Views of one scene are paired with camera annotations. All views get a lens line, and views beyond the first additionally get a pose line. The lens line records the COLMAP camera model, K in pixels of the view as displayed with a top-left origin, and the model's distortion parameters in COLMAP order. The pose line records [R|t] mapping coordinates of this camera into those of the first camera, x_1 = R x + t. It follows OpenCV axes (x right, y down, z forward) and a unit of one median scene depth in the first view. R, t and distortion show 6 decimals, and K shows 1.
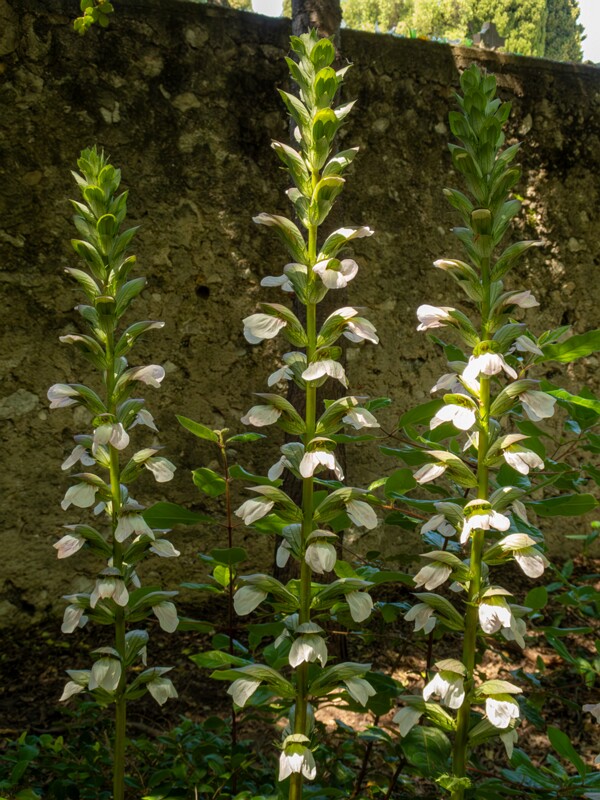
lens RADIAL K [[1178.9, 0, 310.1], [0, 1178.9, 396.6], [0, 0, 1]] dist [0.001683, 0.022323]
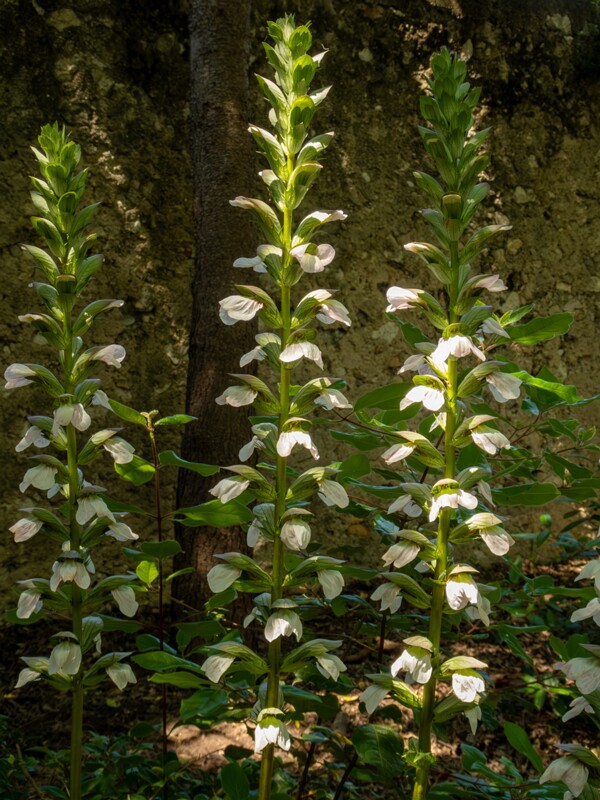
lens RADIAL K [[1403.9, 0, 315.0], [0, 1403.9, 400.1], [0, 0, 1]] dist [-0.011071, 0.077790]
pose [[0.997207, 0.002566, 0.074648, -0.059280], [-0.003936, 0.999827, 0.018202, -0.002475], [-0.074588, -0.018445, 0.997044, -0.192809]]
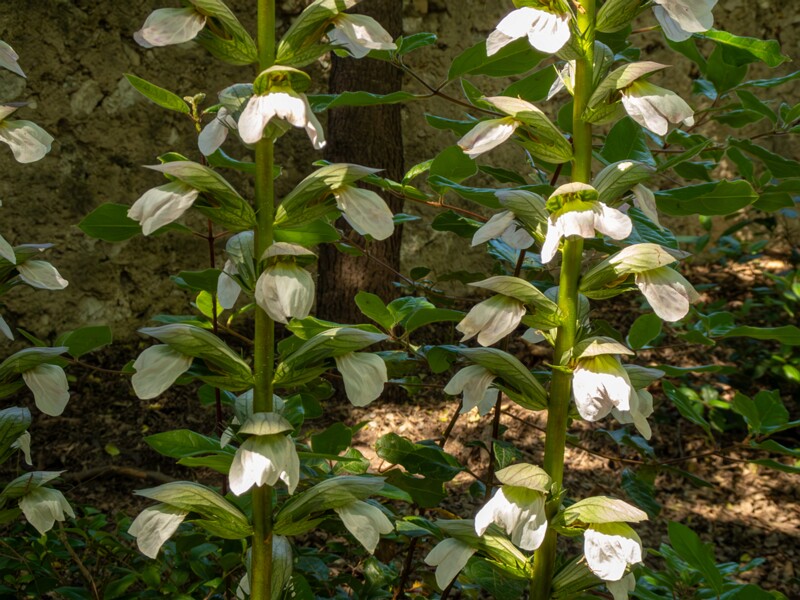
lens RADIAL K [[1403.9, 0, 400.0], [0, 1403.9, 300.0], [0, 0, 1]] dist [-0.011071, 0.077790]
pose [[0.999591, -0.015019, 0.024319, 0.043197], [0.011035, 0.987638, 0.156364, 0.036574], [-0.026367, -0.156032, 0.987400, 0.335623]]
